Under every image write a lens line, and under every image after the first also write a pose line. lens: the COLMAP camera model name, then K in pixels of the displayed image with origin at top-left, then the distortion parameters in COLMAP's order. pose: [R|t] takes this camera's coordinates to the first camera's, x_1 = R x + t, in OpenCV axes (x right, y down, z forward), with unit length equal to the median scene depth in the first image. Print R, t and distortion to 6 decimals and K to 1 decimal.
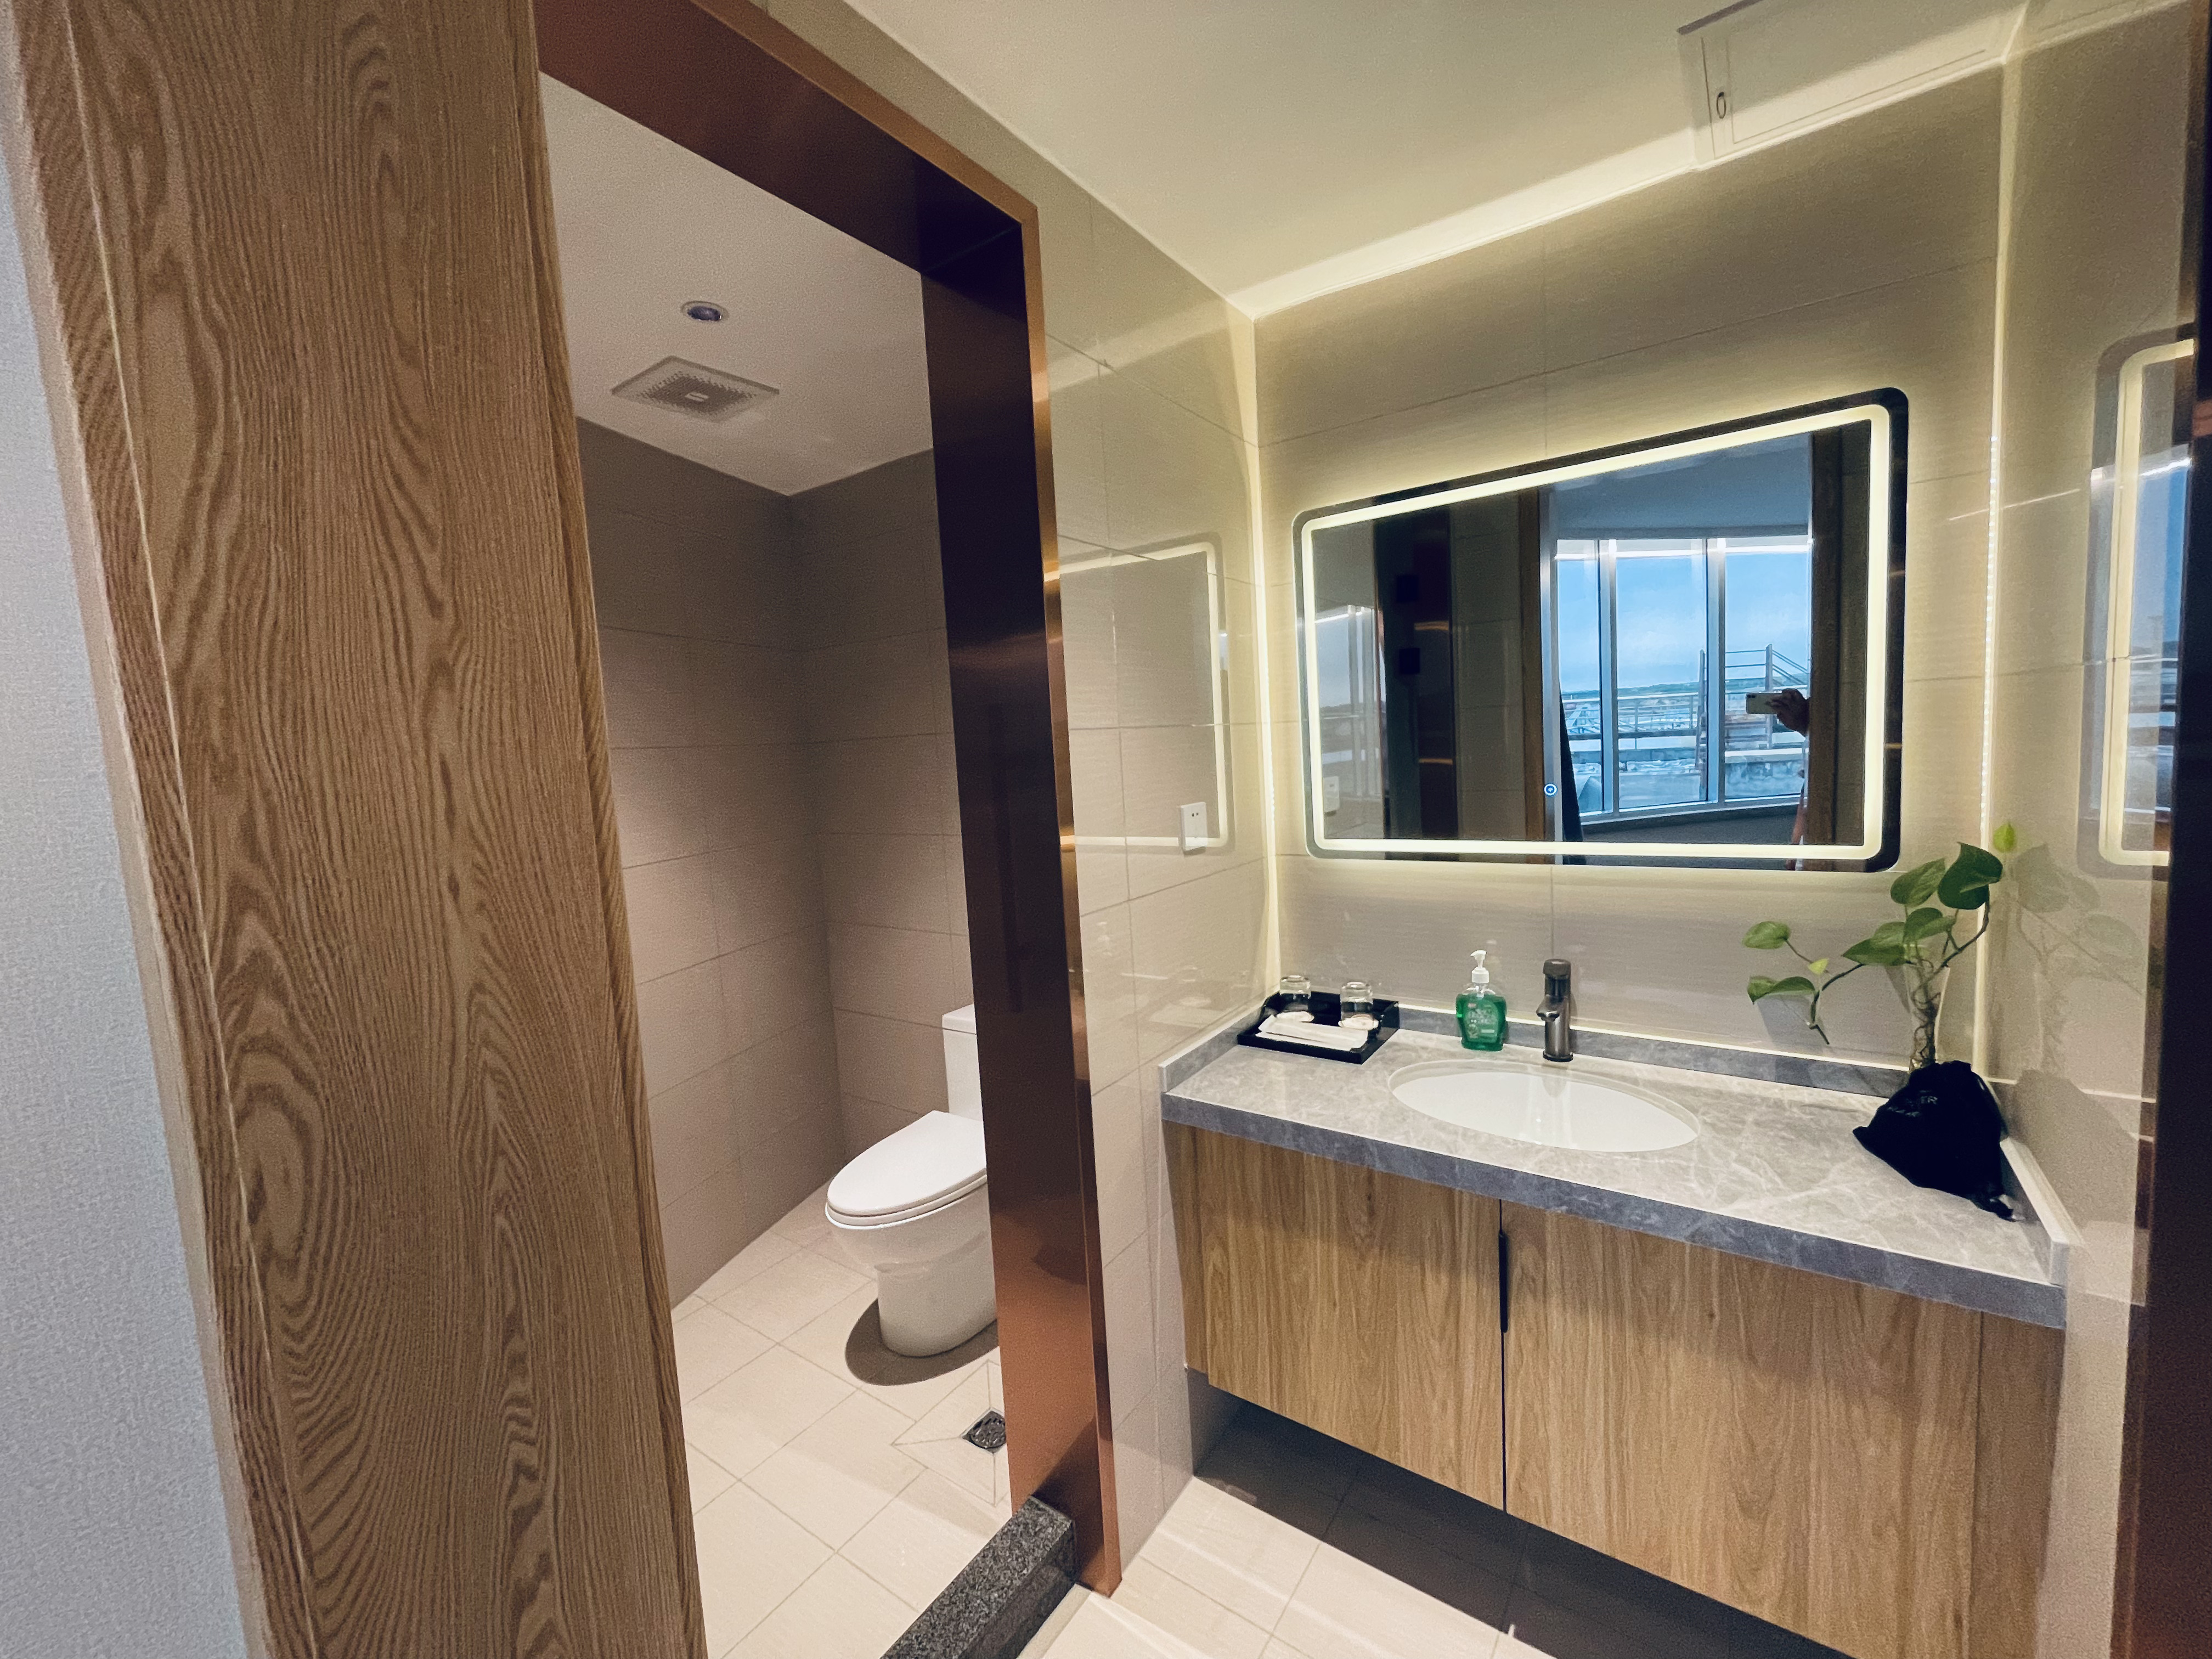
lens RADIAL K [[895.4, 0, 1107.9], [0, 895.4, 835.0], [0, 0, 1]] dist [-0.003331, 0.000727]
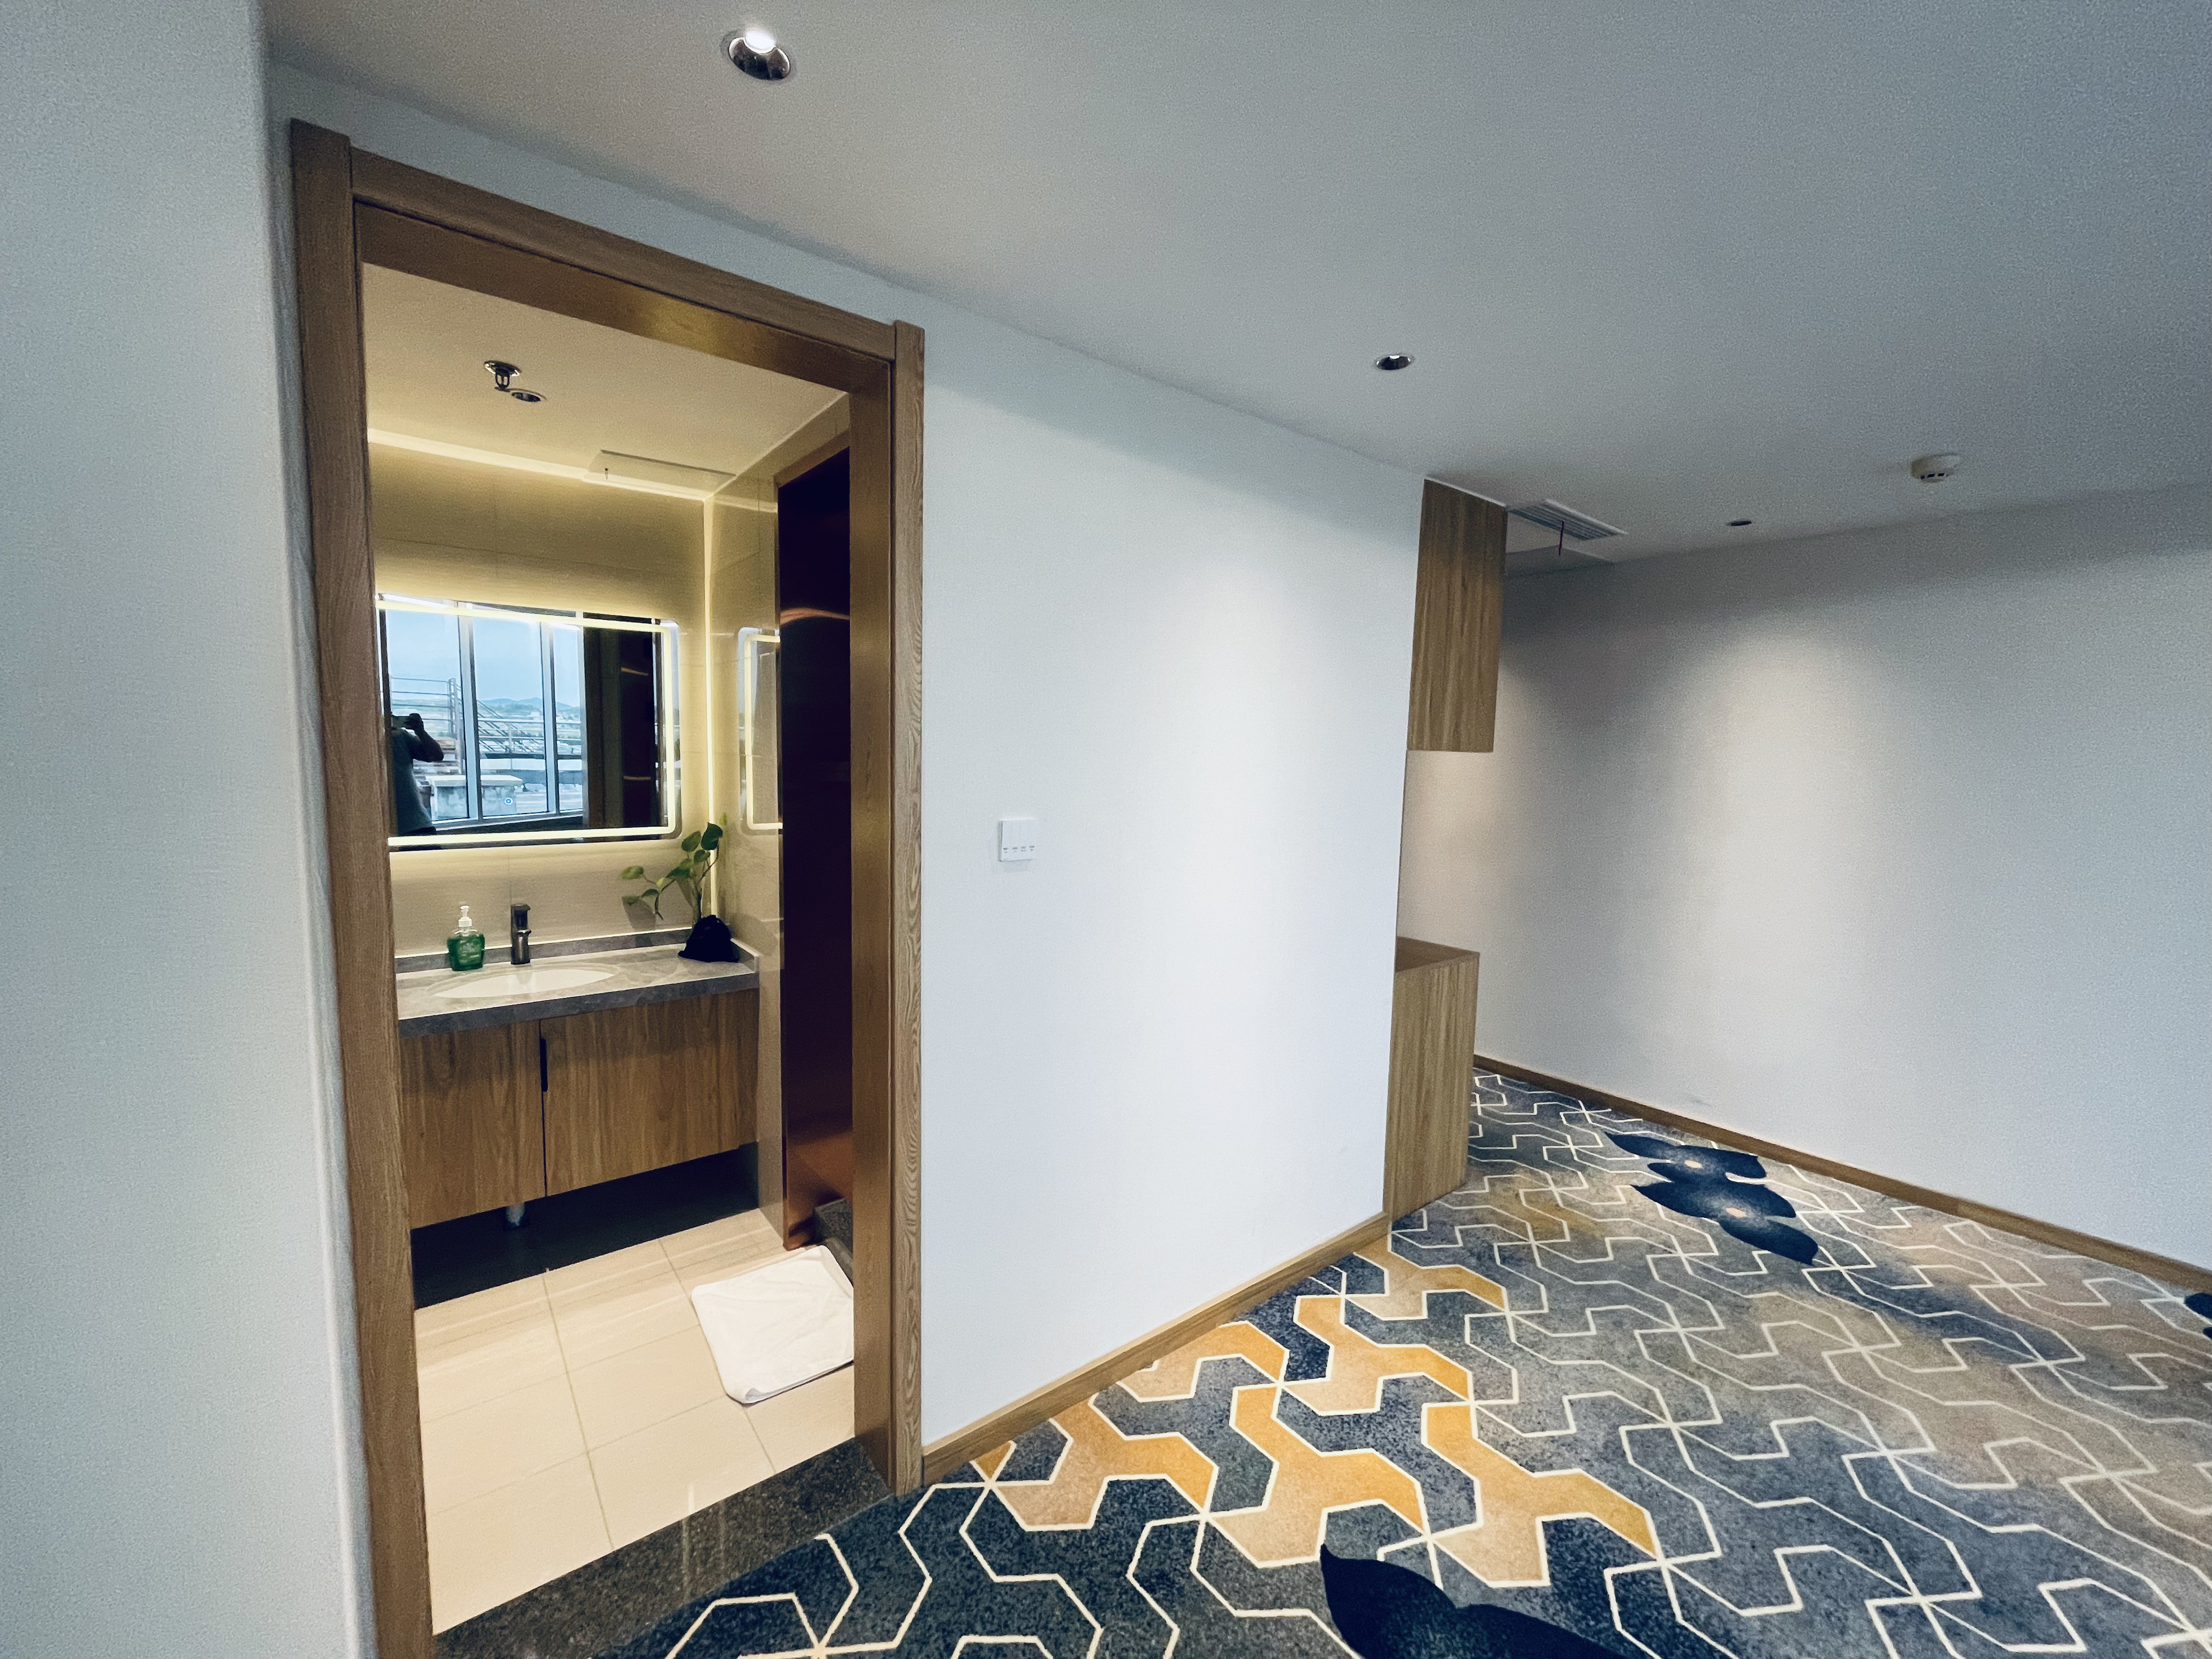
lens RADIAL K [[895.4, 0, 1117.0], [0, 895.4, 816.9], [0, 0, 1]] dist [-0.003331, 0.000727]
pose [[0.265971, -0.014322, 0.963875, -0.959513], [0.059717, 0.998214, -0.001646, 0.056073], [-0.962130, 0.057998, 0.266351, -0.628215]]
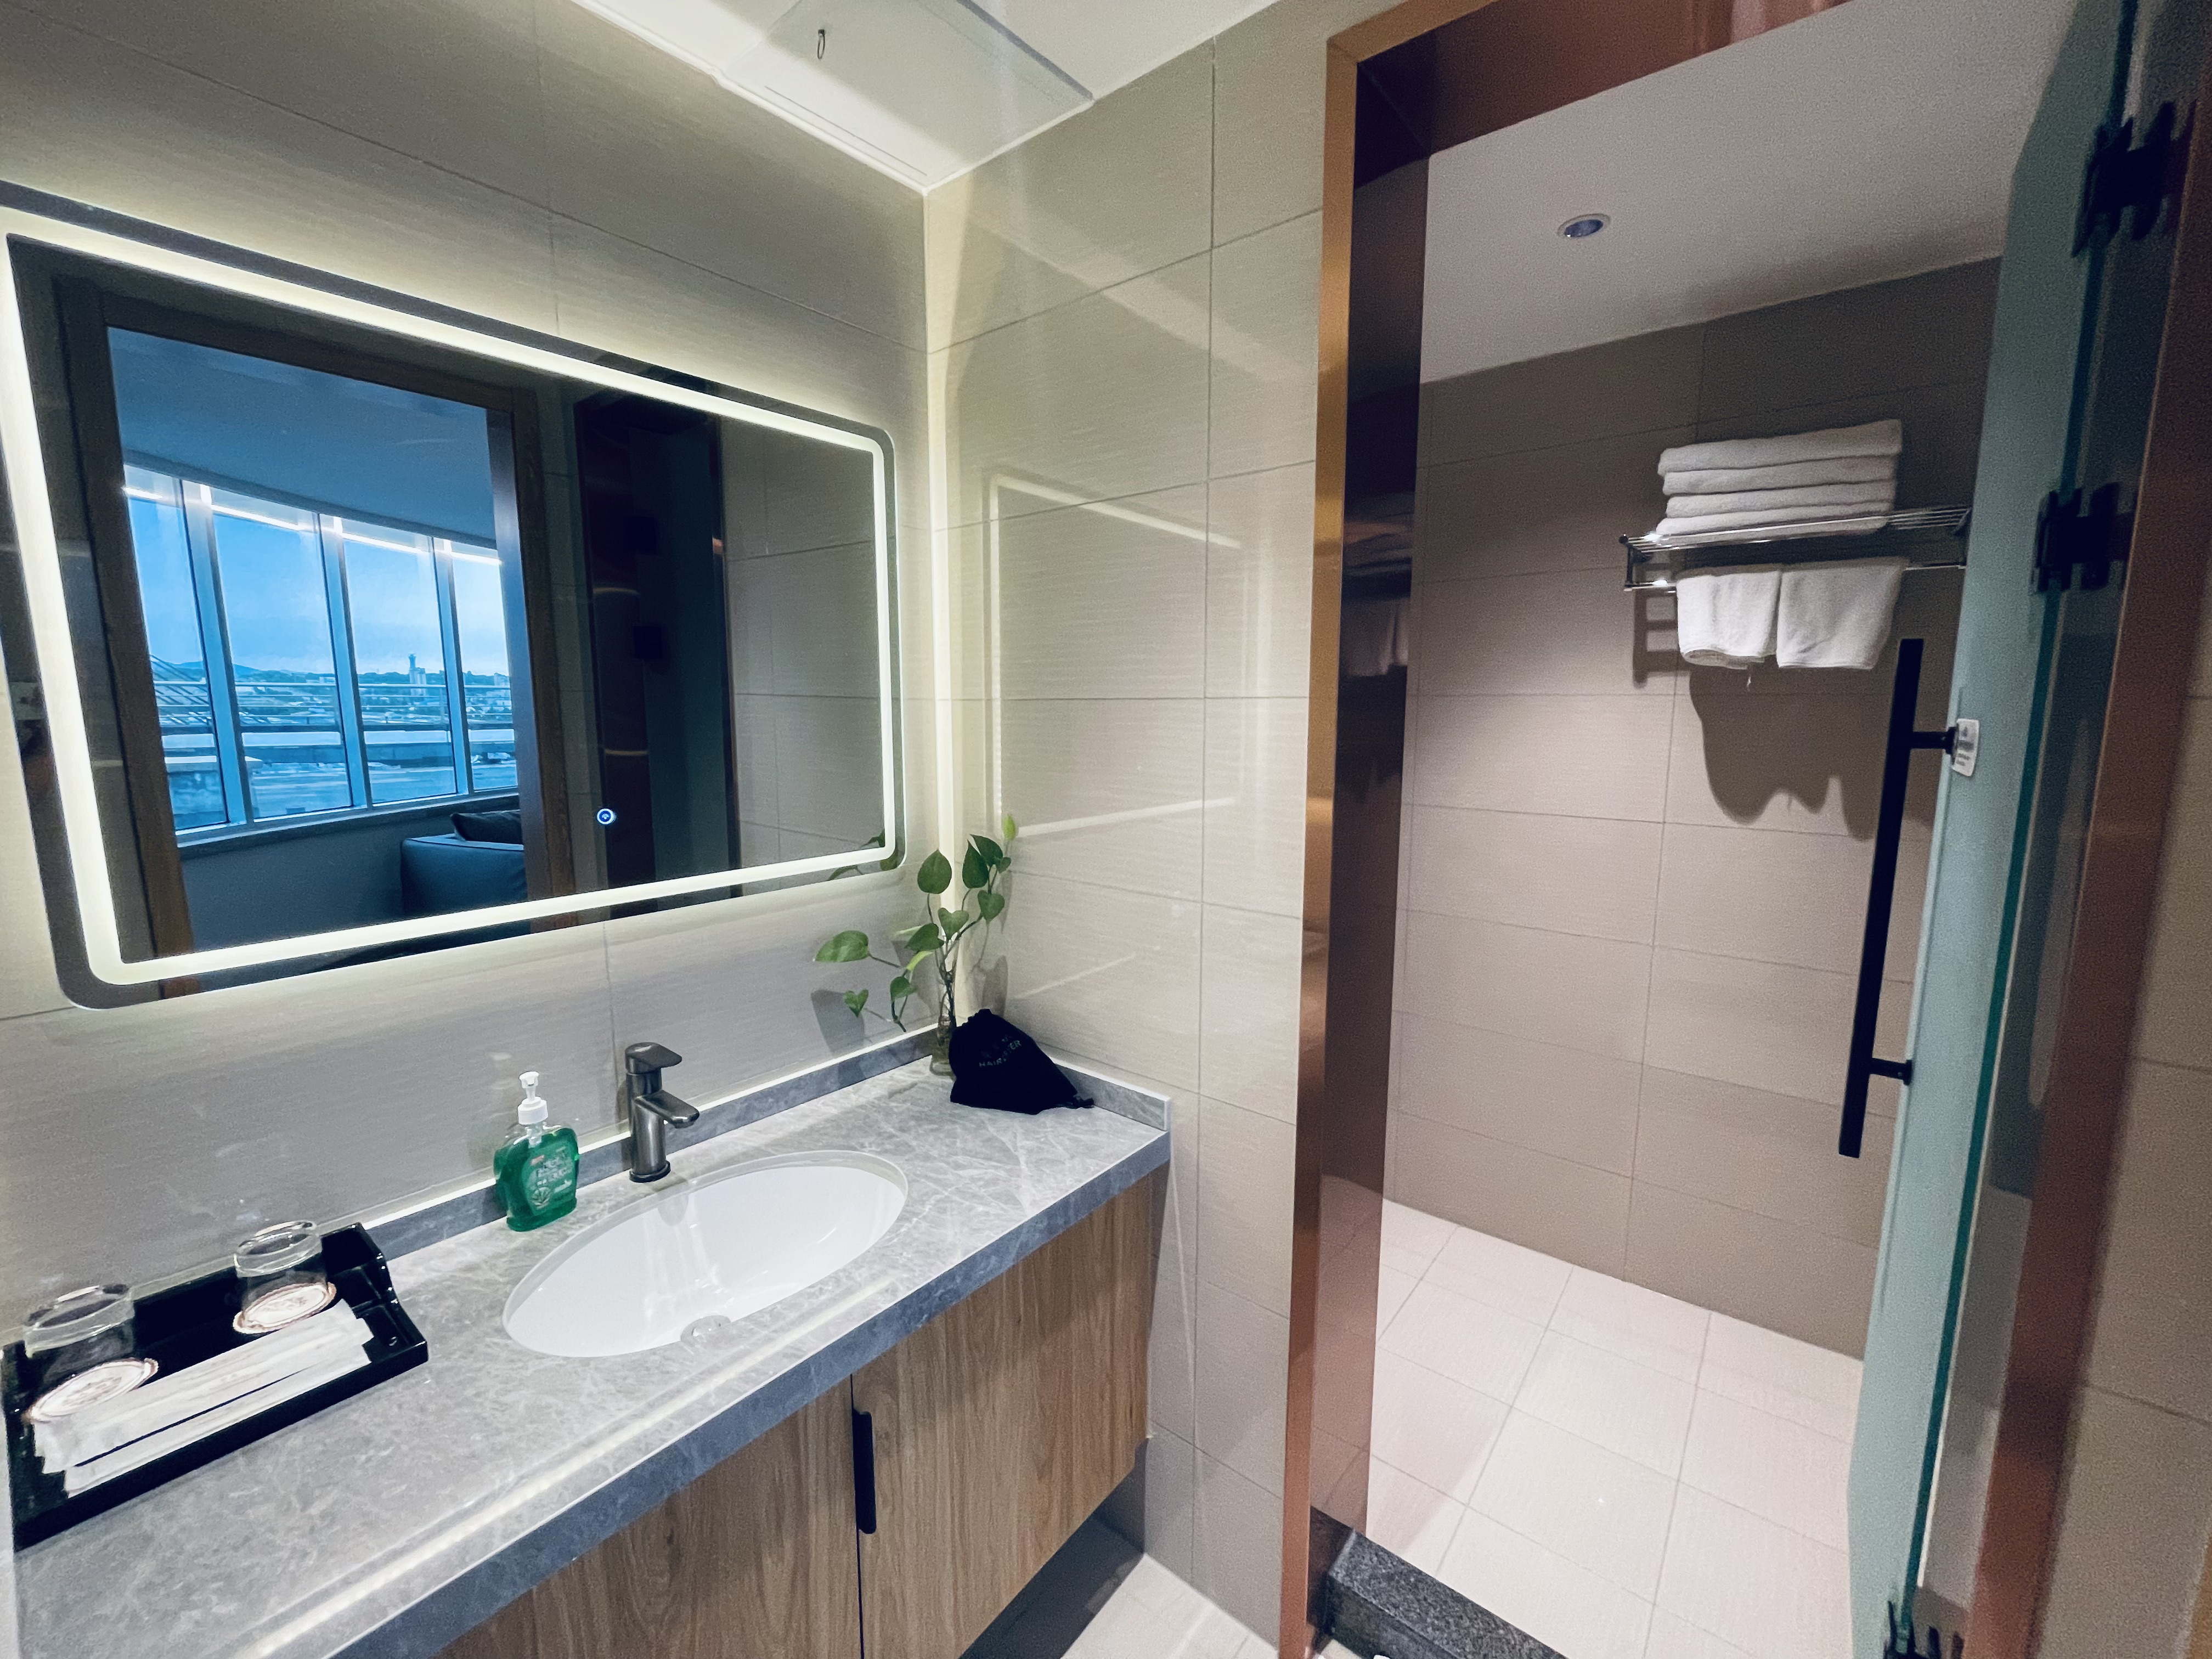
lens RADIAL K [[895.4, 0, 1122.0], [0, 895.4, 821.9], [0, 0, 1]] dist [-0.003331, 0.000727]
pose [[0.052241, -0.074471, 0.995854, -0.238359], [0.092928, 0.993251, 0.069402, -0.069380], [-0.994301, 0.088917, 0.058809, 0.647758]]
